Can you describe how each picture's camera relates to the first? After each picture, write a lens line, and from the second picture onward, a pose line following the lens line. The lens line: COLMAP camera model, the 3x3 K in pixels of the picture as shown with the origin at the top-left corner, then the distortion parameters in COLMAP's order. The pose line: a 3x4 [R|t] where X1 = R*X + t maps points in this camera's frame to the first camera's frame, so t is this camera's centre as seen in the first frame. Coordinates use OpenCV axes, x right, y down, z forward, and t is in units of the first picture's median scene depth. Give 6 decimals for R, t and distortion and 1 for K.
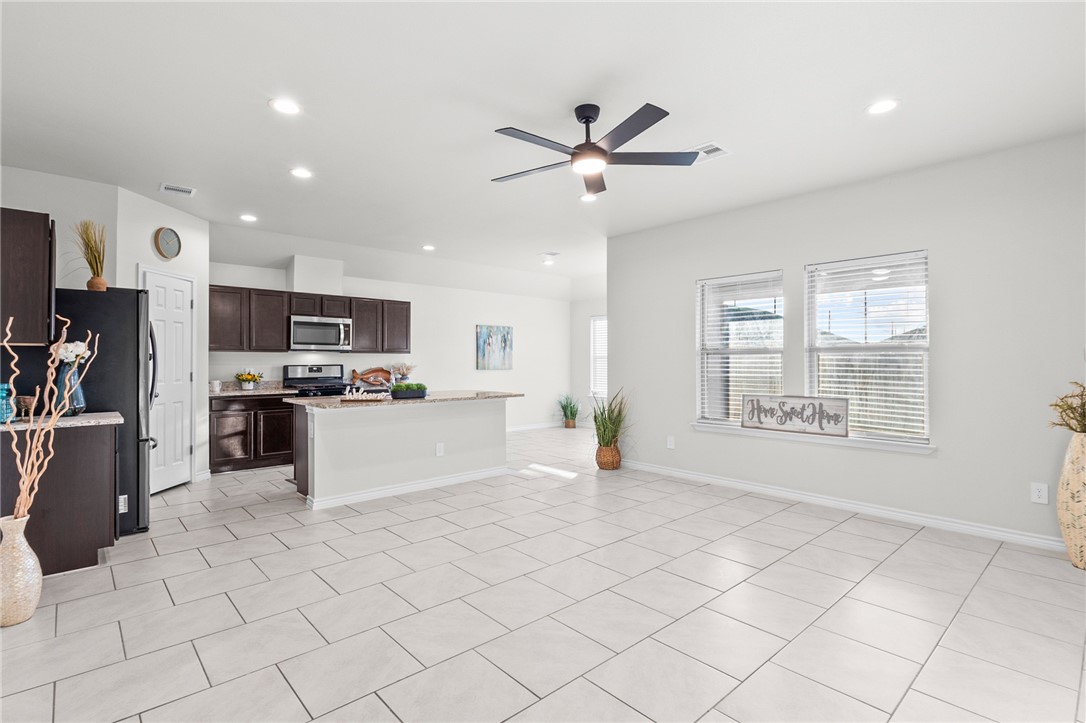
lens RADIAL K [[527.0, 0, 535.3], [0, 527.0, 361.1], [0, 0, 1]] dist [0.021674, 0.000097]
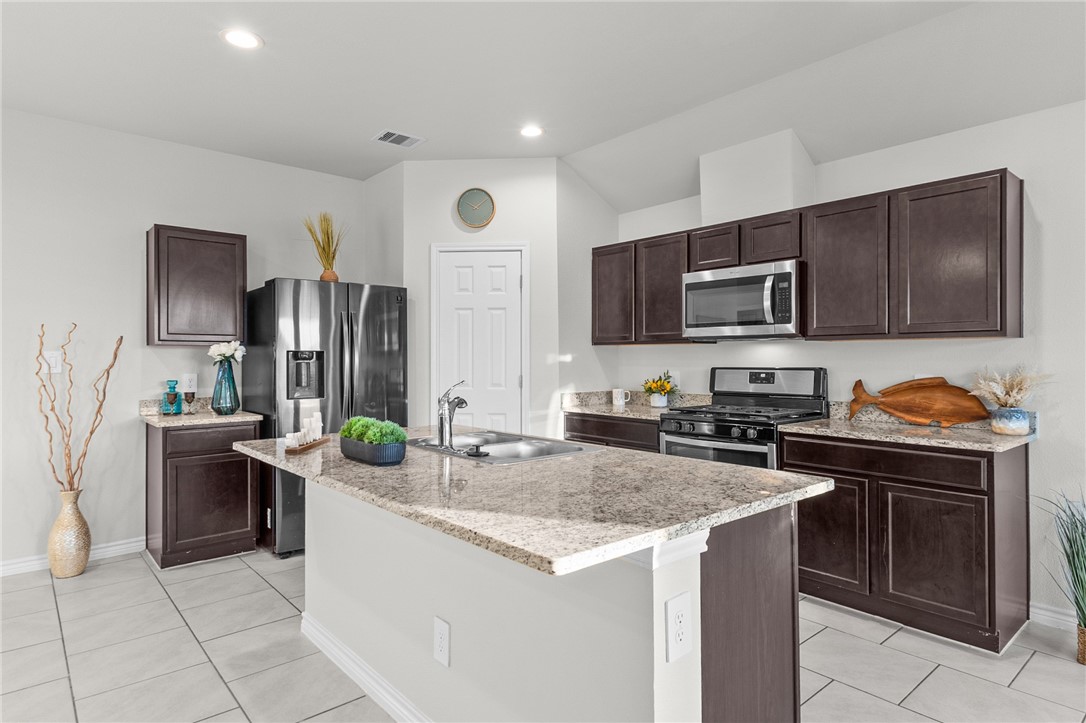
lens RADIAL K [[602.8, 0, 543.0], [0, 602.8, 361.5], [0, 0, 1]] dist [0.001740, 0.000265]
pose [[-0.017868, 0.006388, -0.999820, 0.138432], [0.002558, 0.999977, 0.006343, -0.002453], [0.999837, -0.002444, -0.017884, 0.814401]]
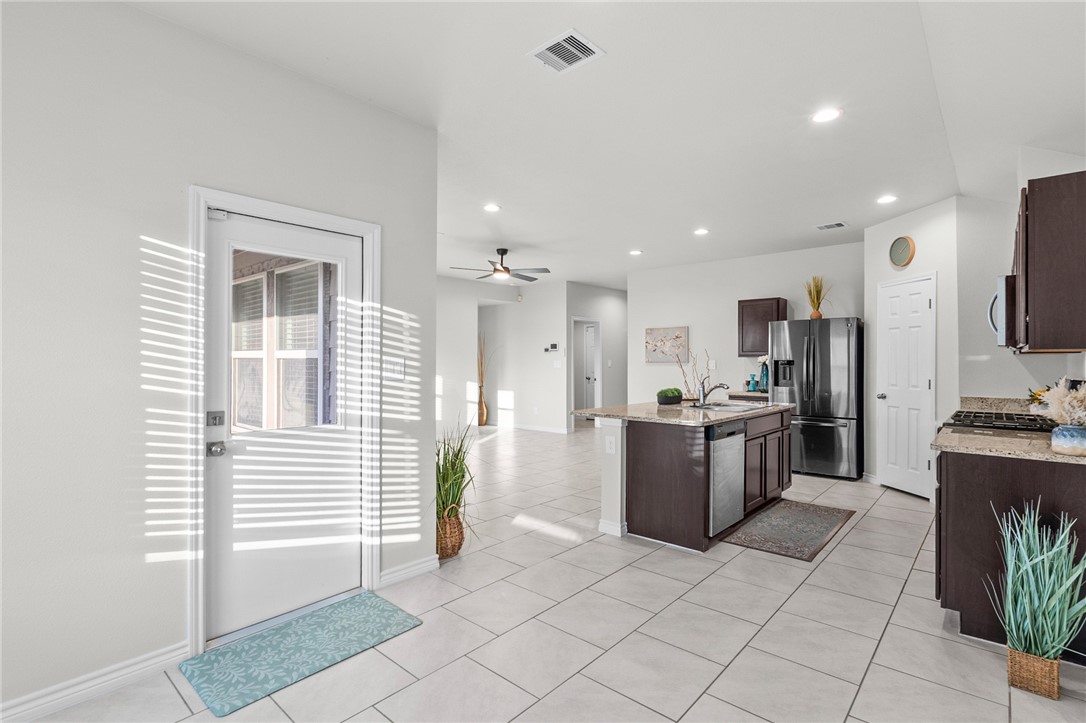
lens RADIAL K [[527.0, 0, 535.3], [0, 527.0, 361.1], [0, 0, 1]] dist [0.021674, 0.000097]
pose [[-0.994678, -0.002271, -0.103012, 0.084451], [-0.002253, 0.999997, -0.000295, -0.006693], [0.103013, -0.000061, -0.994680, 1.443679]]
